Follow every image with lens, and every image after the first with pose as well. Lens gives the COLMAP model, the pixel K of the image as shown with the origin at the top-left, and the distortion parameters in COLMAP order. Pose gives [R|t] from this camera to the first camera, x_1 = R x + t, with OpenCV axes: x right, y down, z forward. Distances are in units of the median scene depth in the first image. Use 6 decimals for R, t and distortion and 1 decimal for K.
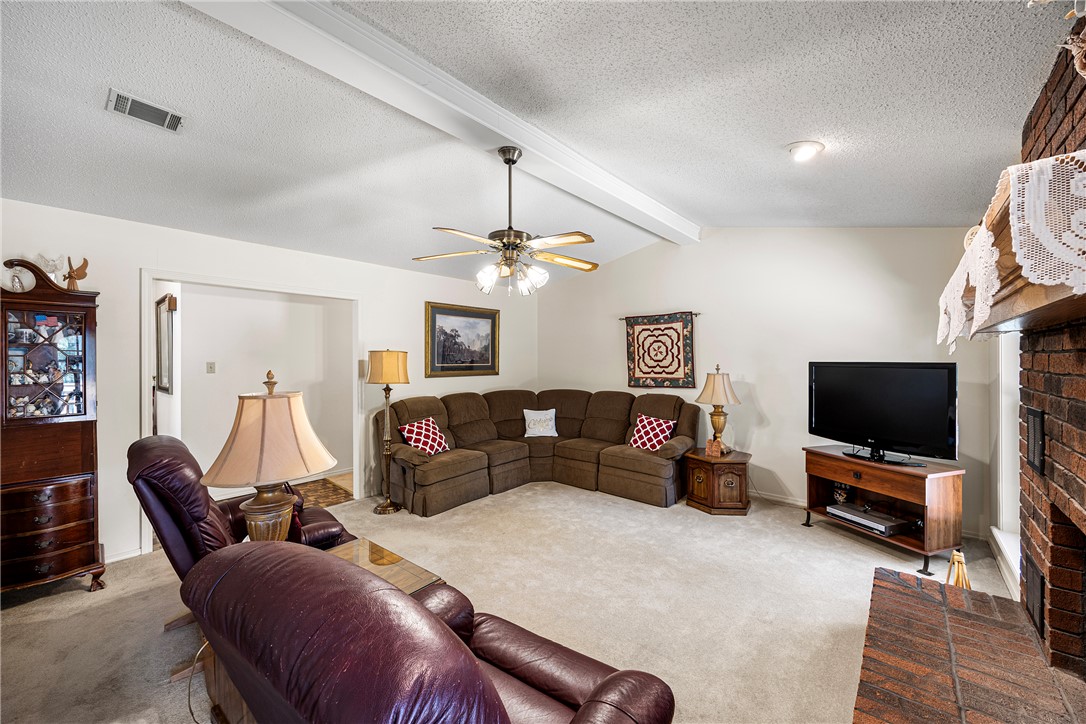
lens RADIAL K [[413.5, 0, 540.0], [0, 413.5, 363.1], [0, 0, 1]] dist [-0.002750, -0.000319]
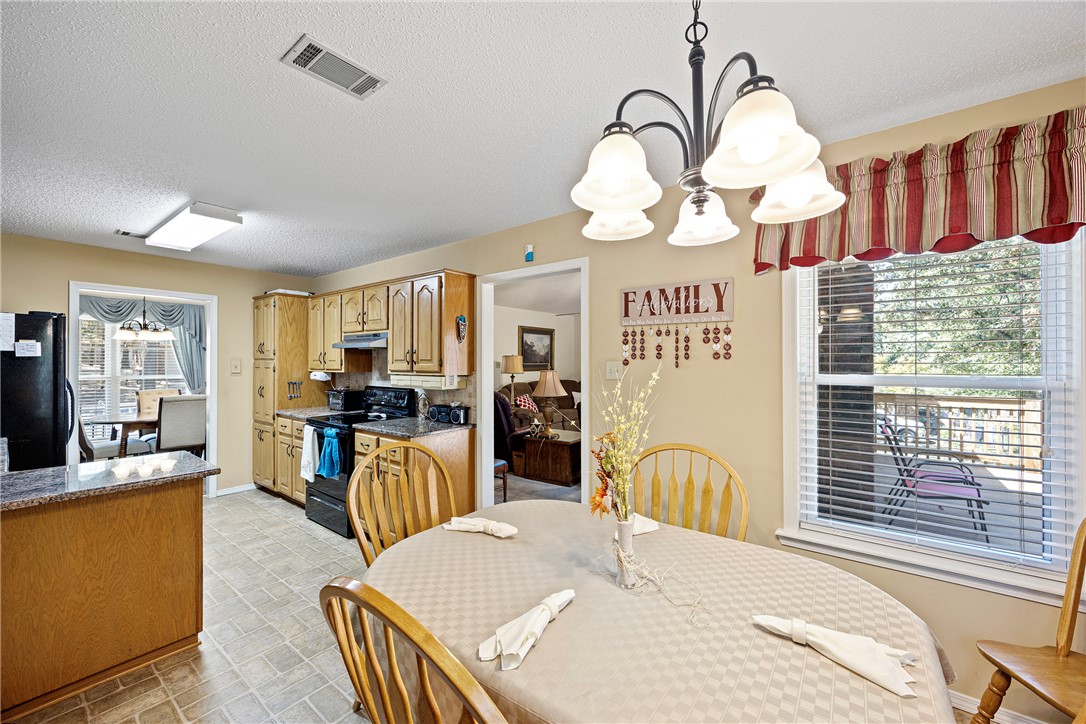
lens RADIAL K [[413.5, 0, 544.3], [0, 413.5, 359.9], [0, 0, 1]] dist [-0.002750, -0.000319]
pose [[0.997807, 0.006942, 0.065831, -0.279752], [-0.006421, 0.999946, -0.008117, 0.002290], [-0.065884, 0.007677, 0.997798, -0.666098]]
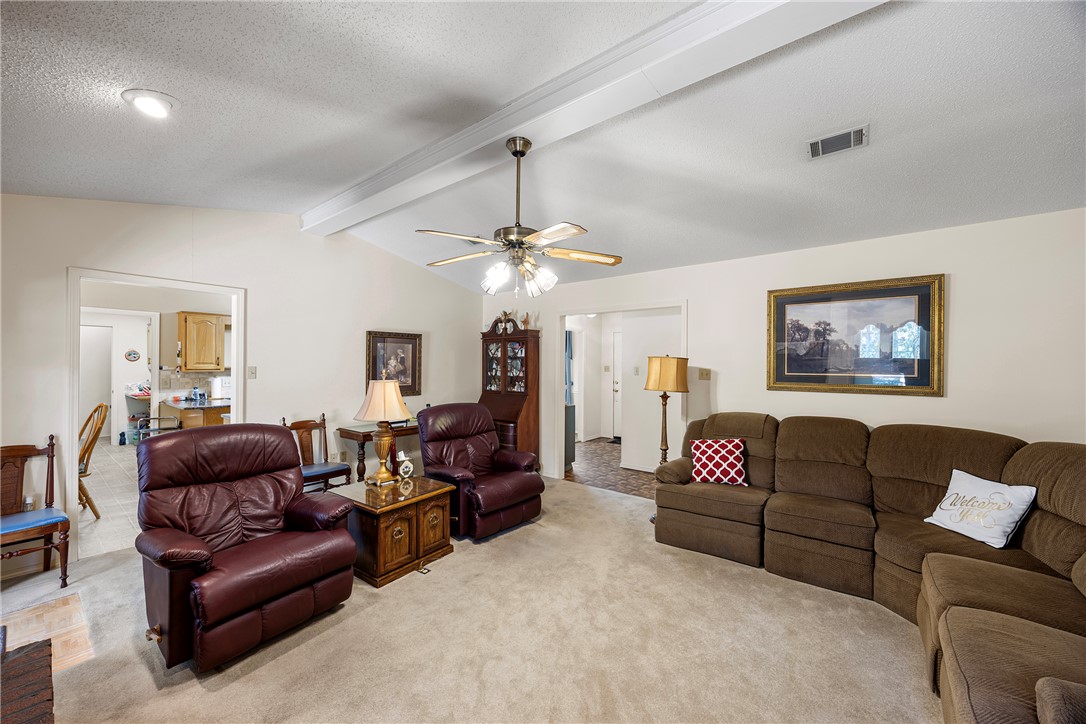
lens RADIAL K [[413.5, 0, 540.2], [0, 413.5, 361.2], [0, 0, 1]] dist [-0.002750, -0.000319]
pose [[0.045100, 0.000799, -0.998982, 0.469021], [-0.010154, 0.999948, 0.000342, -0.013544], [0.998931, 0.010129, 0.045106, 0.532583]]
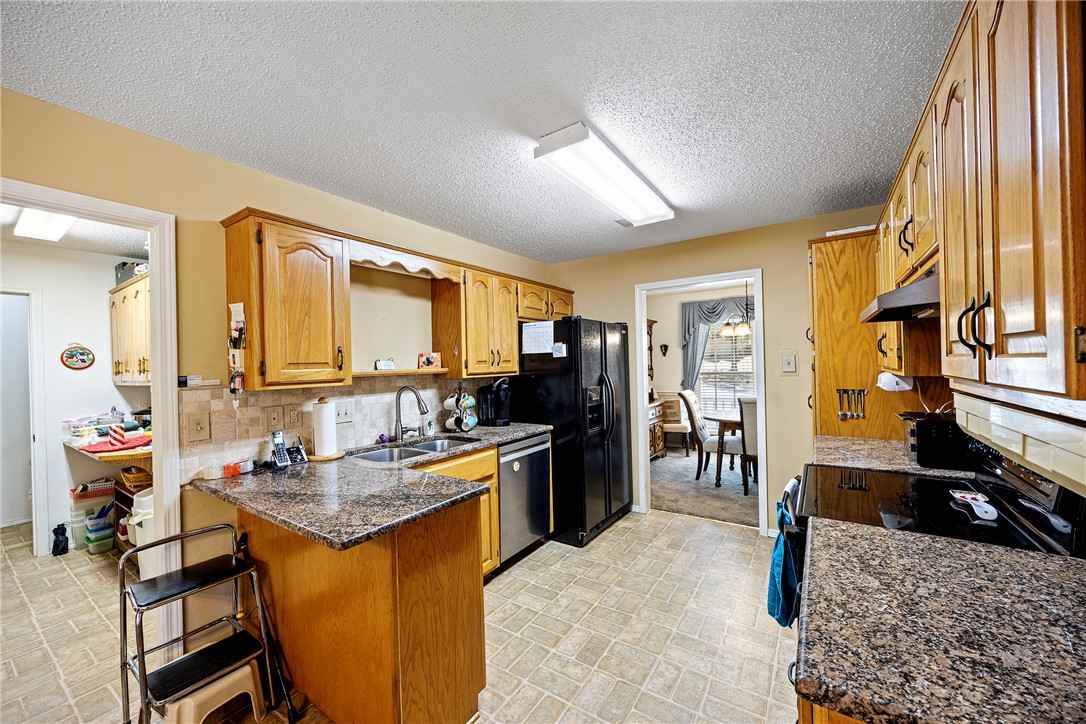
lens RADIAL K [[413.5, 0, 541.6], [0, 413.5, 361.7], [0, 0, 1]] dist [-0.002750, -0.000319]
pose [[0.123944, -0.002620, -0.992286, -0.309148], [0.019918, 0.999802, -0.000152, 0.004515], [0.992089, -0.019746, 0.123972, -0.191328]]
